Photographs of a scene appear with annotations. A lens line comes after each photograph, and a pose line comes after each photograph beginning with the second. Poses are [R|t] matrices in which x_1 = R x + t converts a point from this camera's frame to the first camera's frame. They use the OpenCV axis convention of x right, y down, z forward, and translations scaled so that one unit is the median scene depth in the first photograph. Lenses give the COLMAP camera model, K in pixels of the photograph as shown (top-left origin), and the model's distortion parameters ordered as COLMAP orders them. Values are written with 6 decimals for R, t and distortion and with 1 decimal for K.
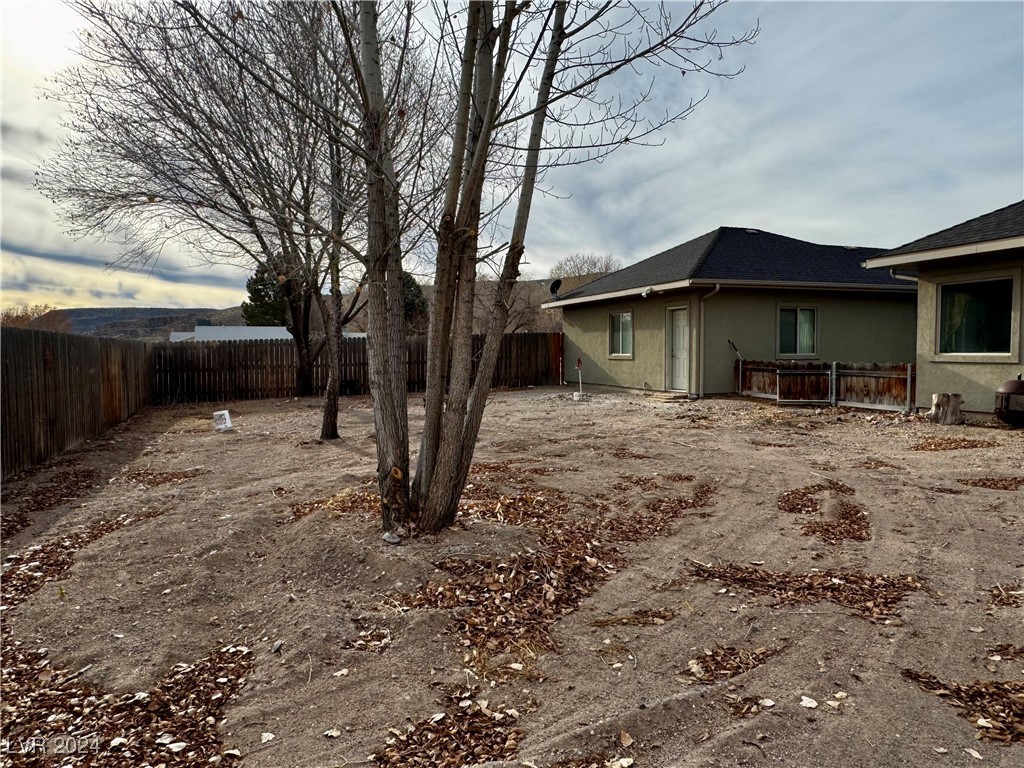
lens RADIAL K [[654.2, 0, 512.0], [0, 654.2, 384.0], [0, 0, 1]] dist [-0.004748, 0.000006]
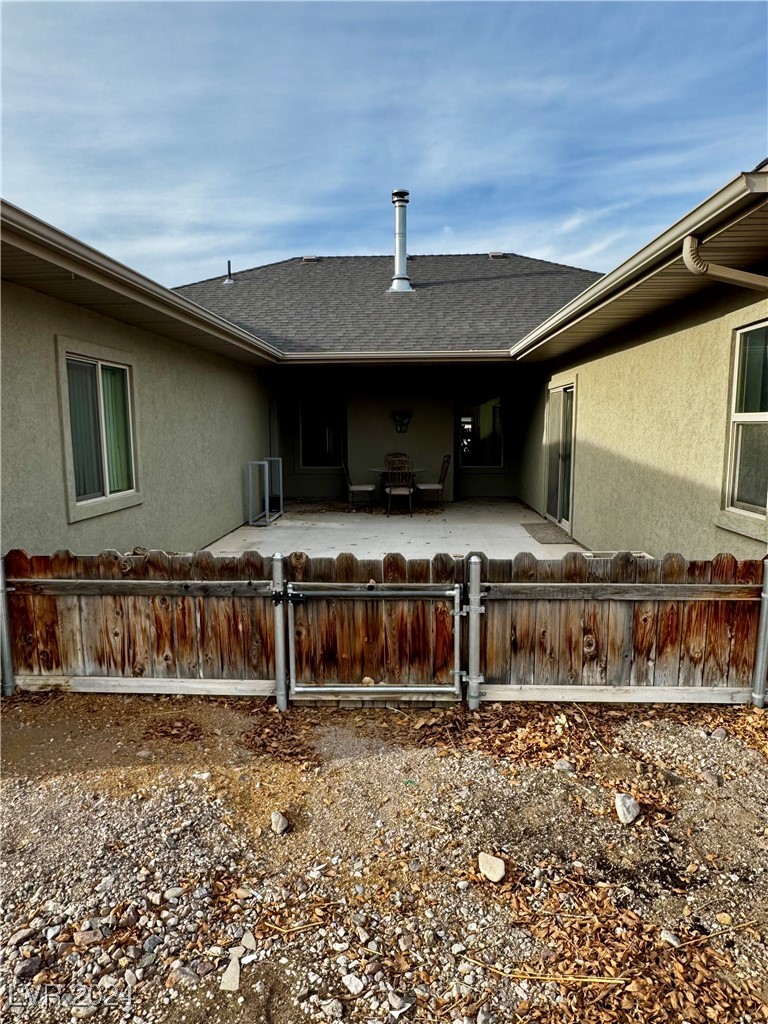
lens RADIAL K [[654.2, 0, 384.0], [0, 654.2, 512.0], [0, 0, 1]] dist [-0.004748, 0.000006]
pose [[0.398218, -0.116065, 0.909918, 0.243503], [0.054575, 0.993203, 0.102804, -0.090977], [-0.915666, 0.008721, 0.401846, 1.001652]]
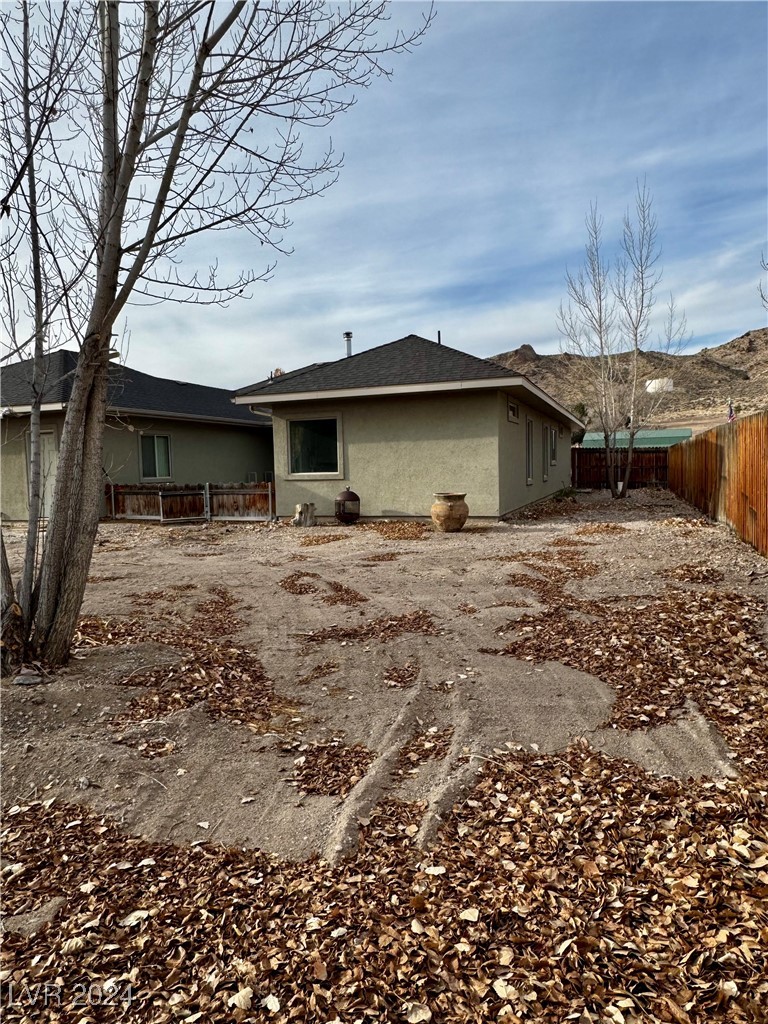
lens RADIAL K [[654.2, 0, 384.0], [0, 654.2, 512.0], [0, 0, 1]] dist [-0.004748, 0.000006]
pose [[0.652192, -0.060316, 0.755650, -0.193624], [0.058950, 0.997846, 0.028769, 0.002662], [-0.755758, 0.025782, 0.654343, 0.011702]]
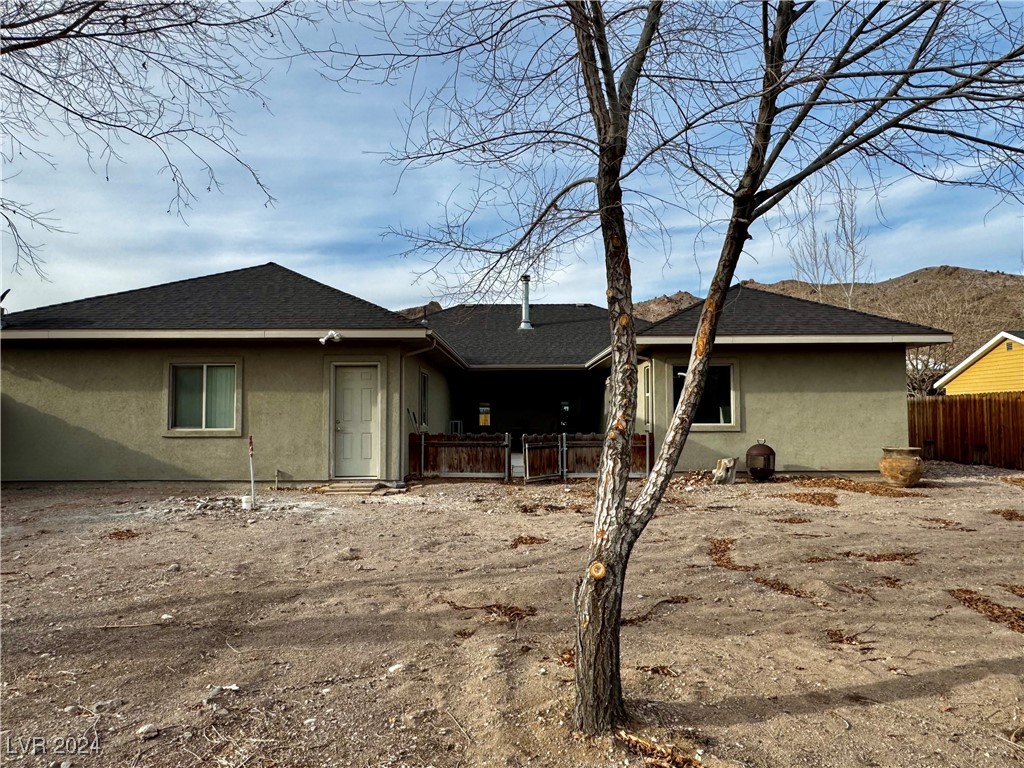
lens RADIAL K [[654.2, 0, 512.0], [0, 654.2, 384.0], [0, 0, 1]] dist [-0.004748, 0.000006]
pose [[0.361505, 0.050483, 0.931002, -0.488196], [0.050011, 0.996046, -0.073429, -0.042855], [-0.931028, 0.073105, 0.357551, 0.779107]]
